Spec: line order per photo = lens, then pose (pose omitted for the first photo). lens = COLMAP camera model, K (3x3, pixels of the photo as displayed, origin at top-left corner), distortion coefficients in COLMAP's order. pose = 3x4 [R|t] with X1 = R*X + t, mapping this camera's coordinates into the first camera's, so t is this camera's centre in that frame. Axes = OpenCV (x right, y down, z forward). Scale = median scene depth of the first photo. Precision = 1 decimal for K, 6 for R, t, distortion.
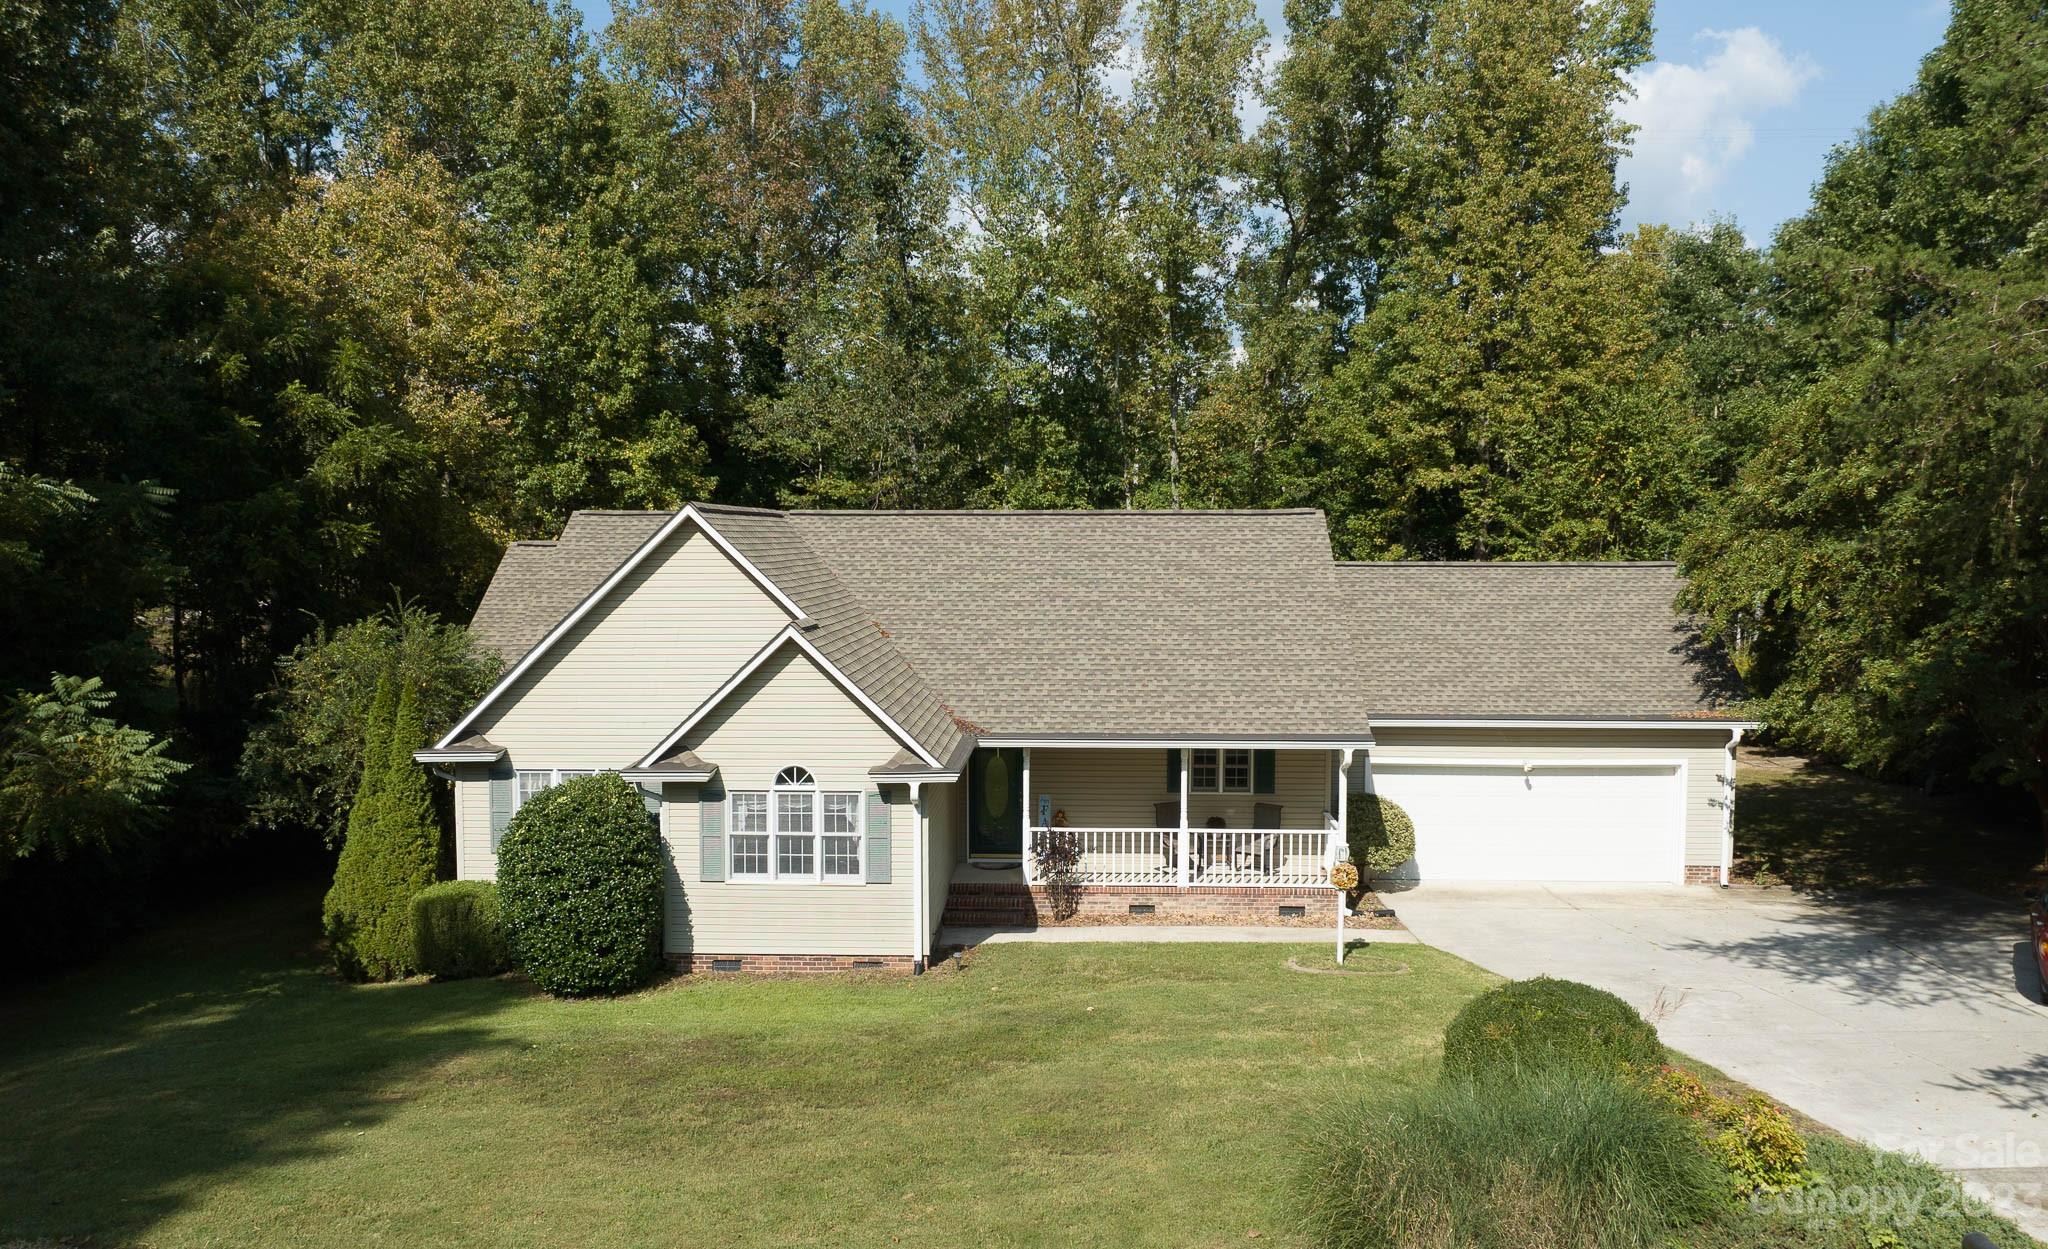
lens RADIAL K [[1606.5, 0, 1029.8], [0, 1606.5, 623.1], [0, 0, 1]] dist [-0.006194, -0.005673]
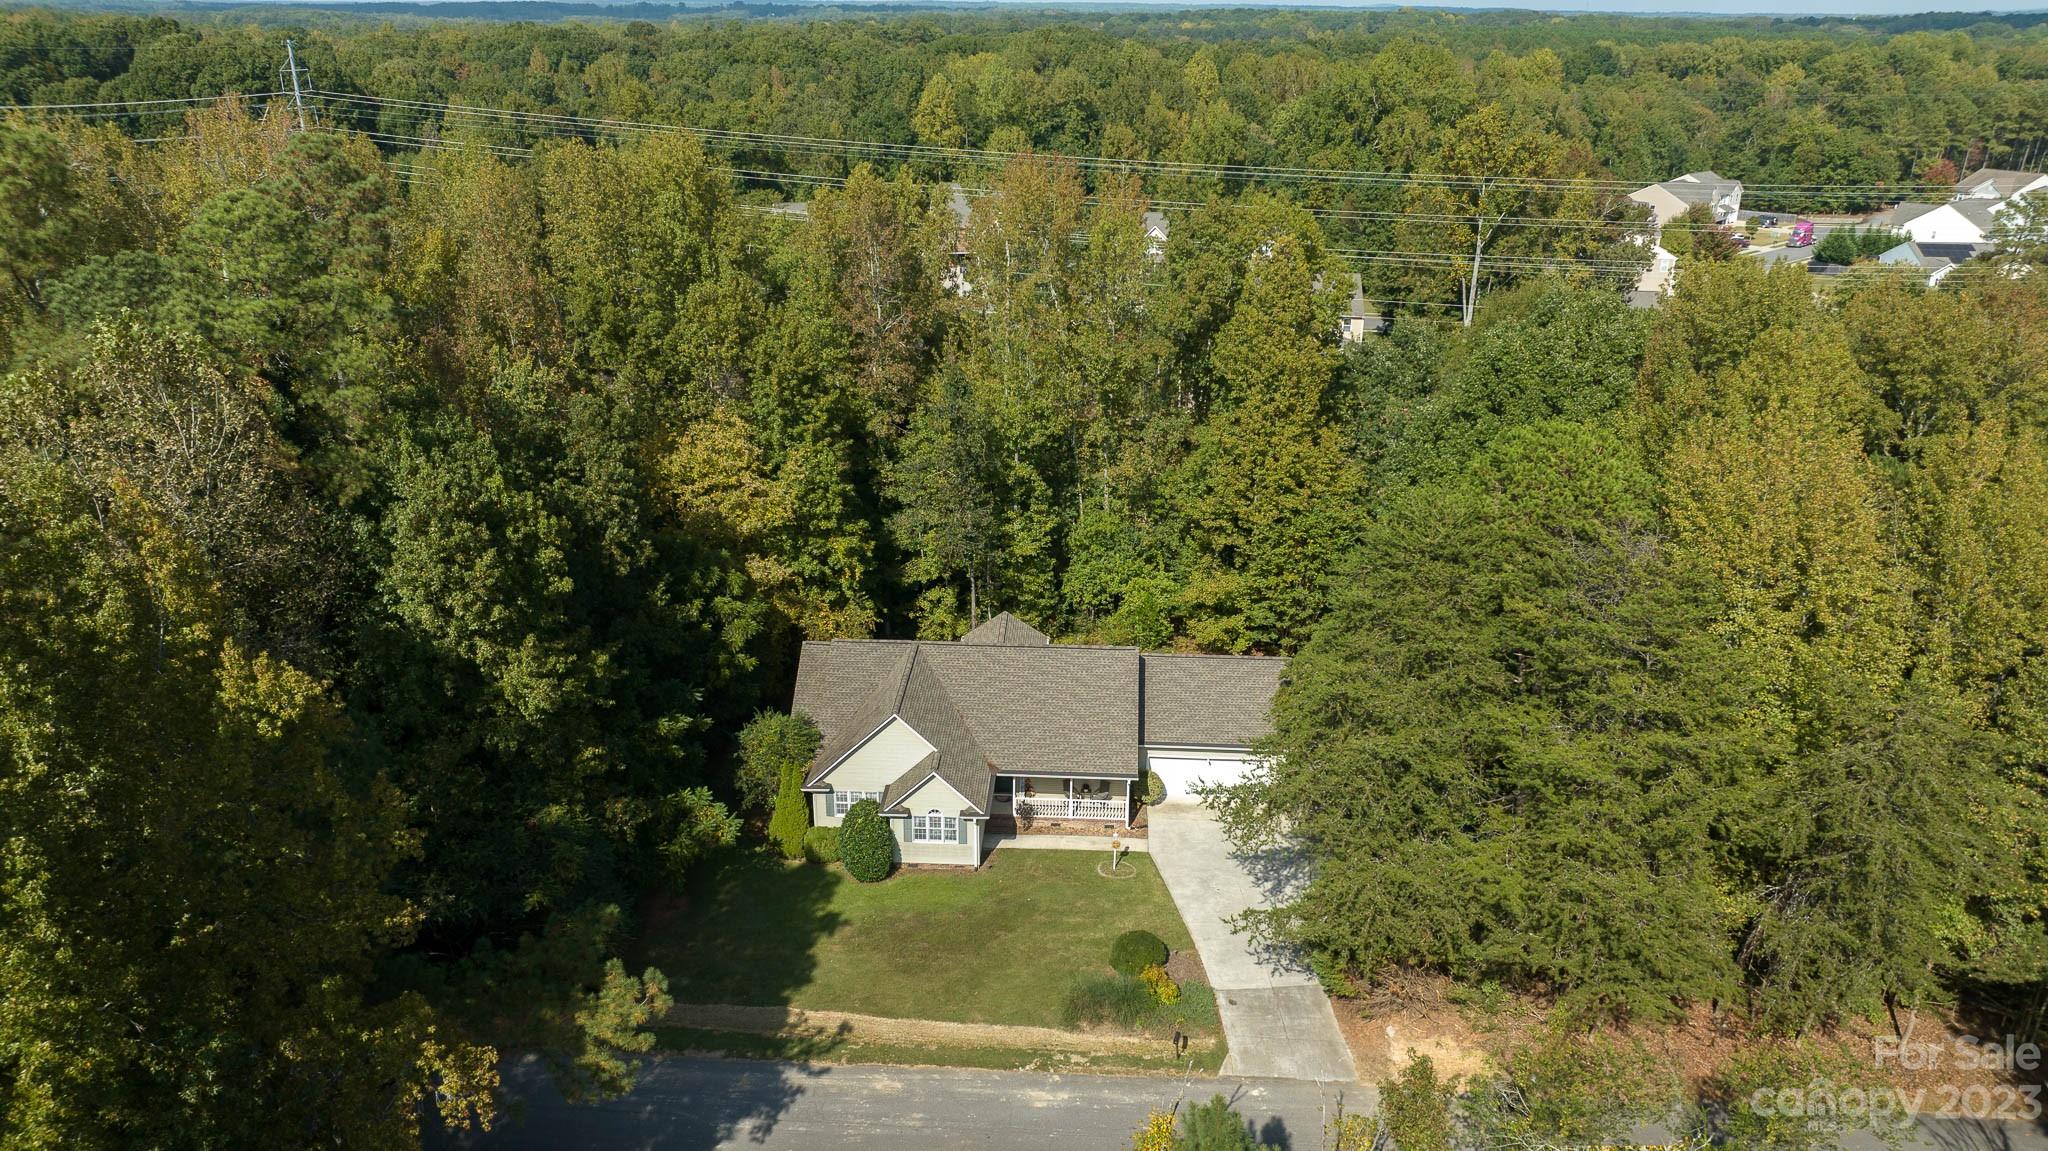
lens RADIAL K [[1428.5, 0, 1057.9], [0, 1428.5, 520.8], [0, 0, 1]] dist [-0.021896, 0.008428]
pose [[0.999897, 0.014268, 0.001418, 0.063310], [-0.014081, 0.958458, 0.284886, -1.033878], [0.002706, -0.284877, 0.958560, -1.221587]]
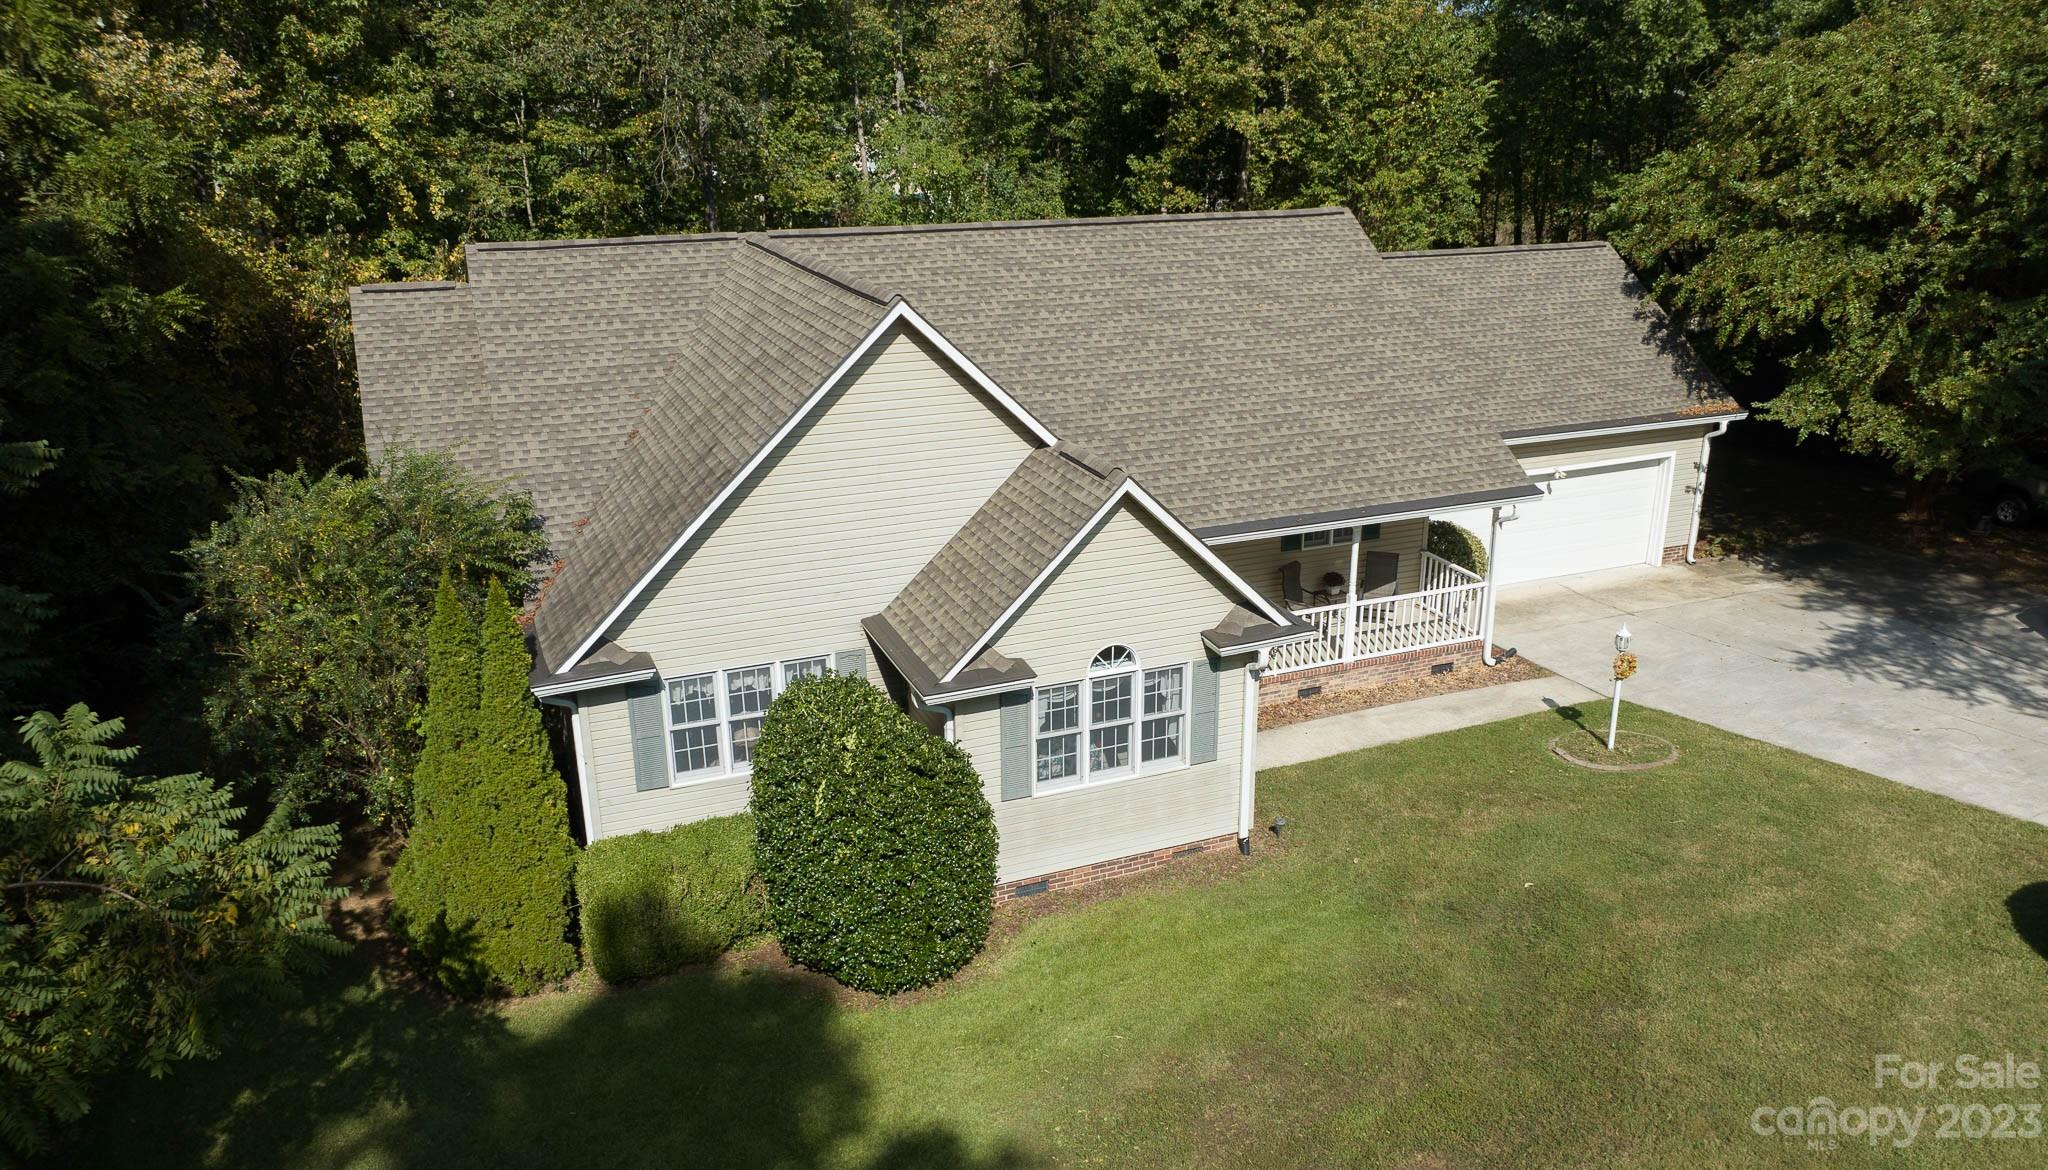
lens RADIAL K [[1521.4, 0, 1092.2], [0, 1521.4, 556.7], [0, 0, 1]] dist [-0.007258, -0.005624]
pose [[0.898663, -0.130583, 0.418752, -0.399661], [0.019016, 0.965360, 0.260228, -0.127106], [-0.438228, -0.225894, 0.870016, 0.314644]]
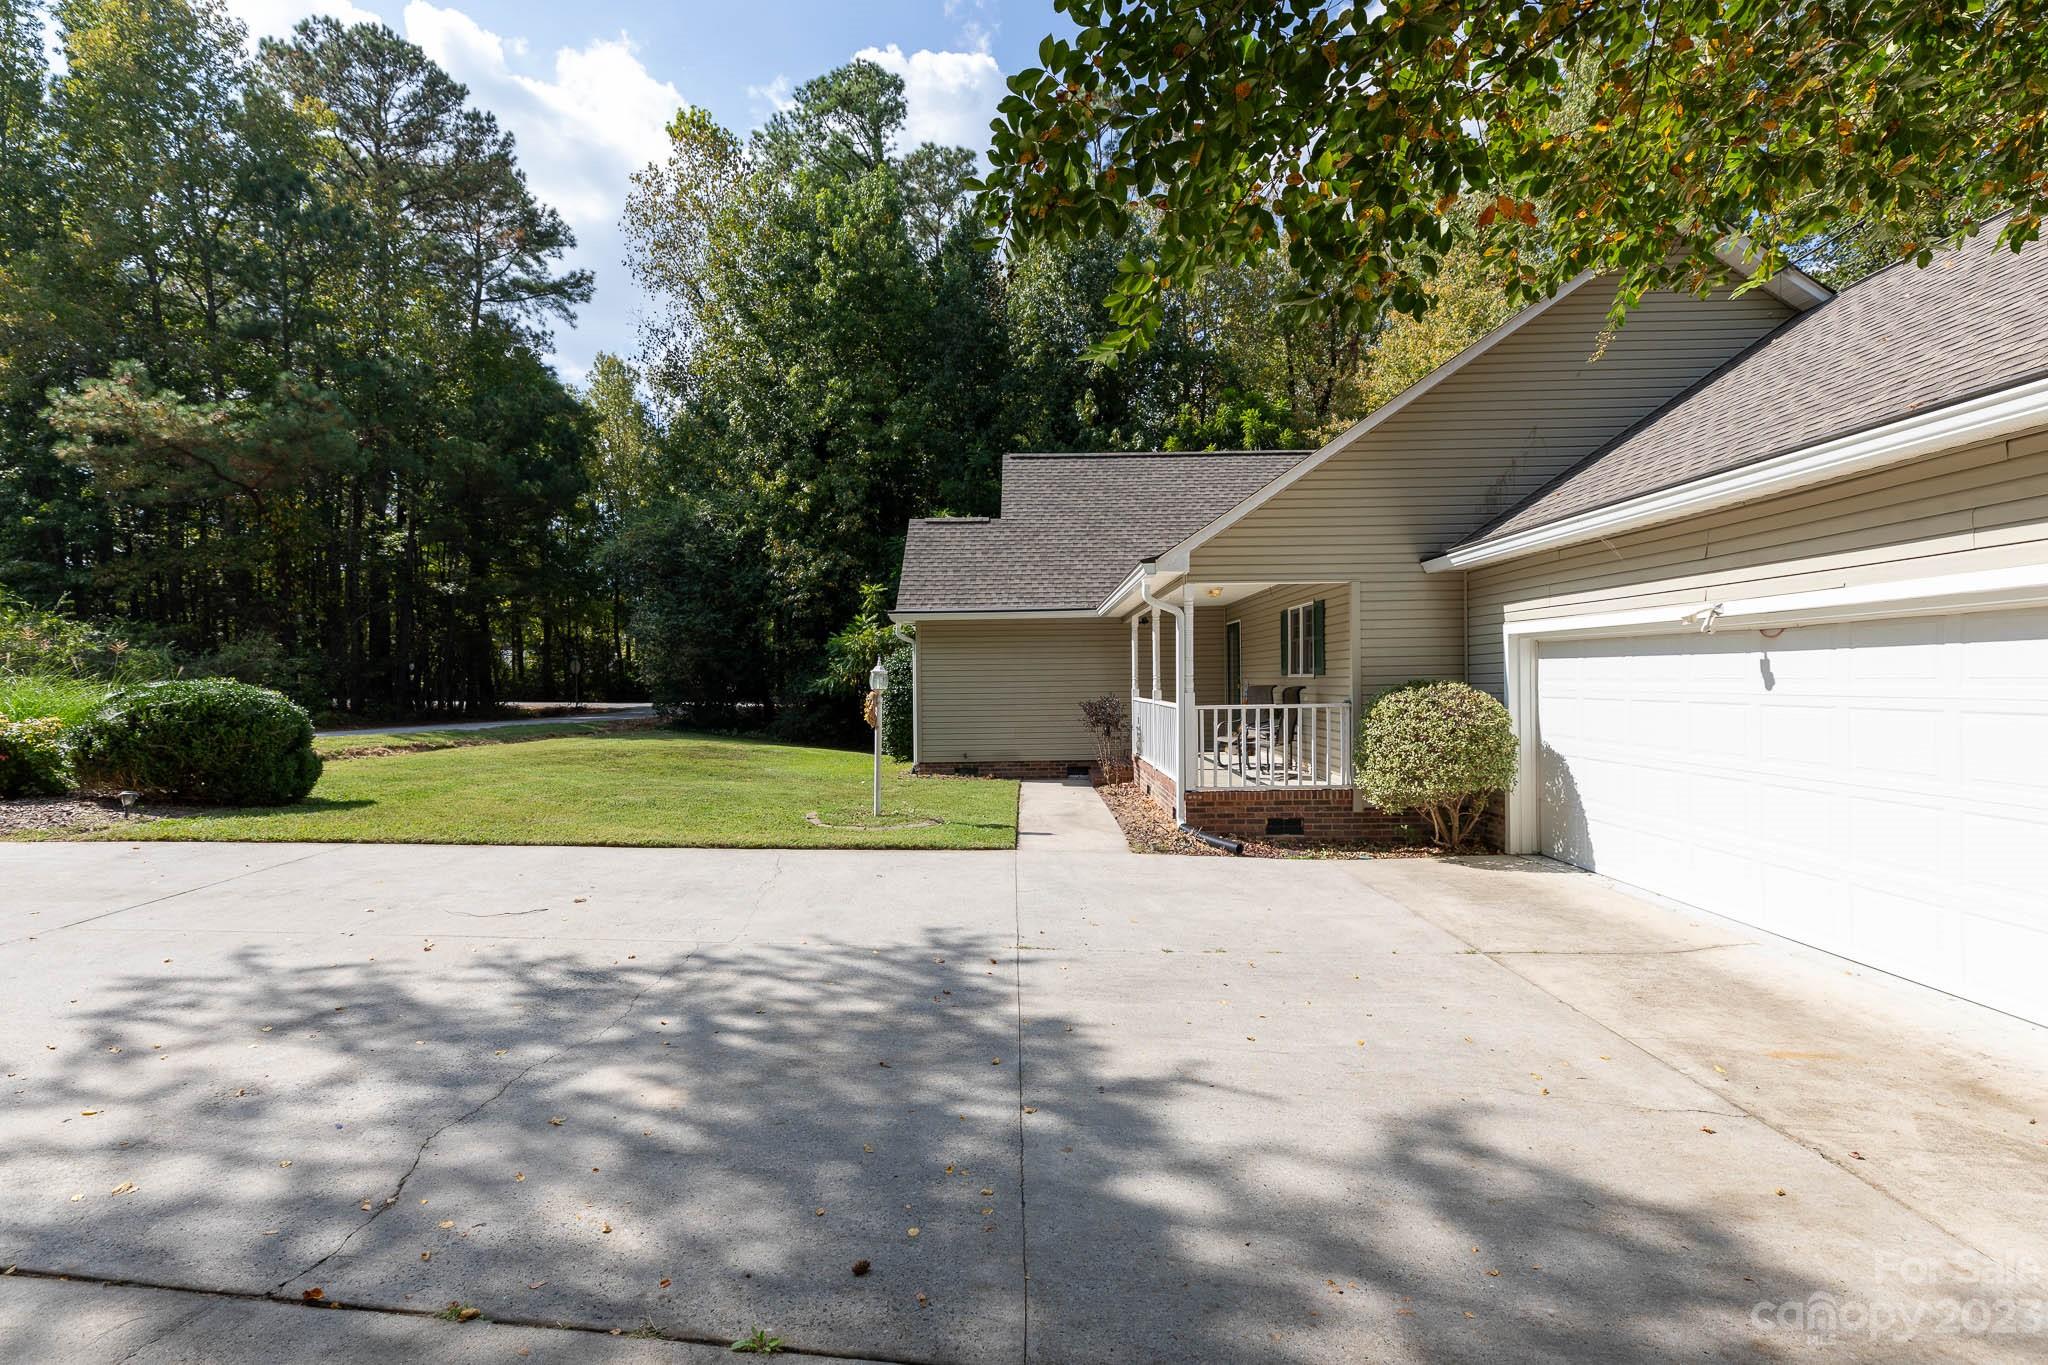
lens RADIAL K [[931.7, 0, 1030.3], [0, 931.7, 691.2], [0, 0, 1]] dist [0.005796, 0.000676]
pose [[0.017691, 0.004472, -0.999834, 0.590078], [-0.039551, 0.999210, 0.003769, 0.124219], [0.999061, 0.039477, 0.017853, 0.923766]]
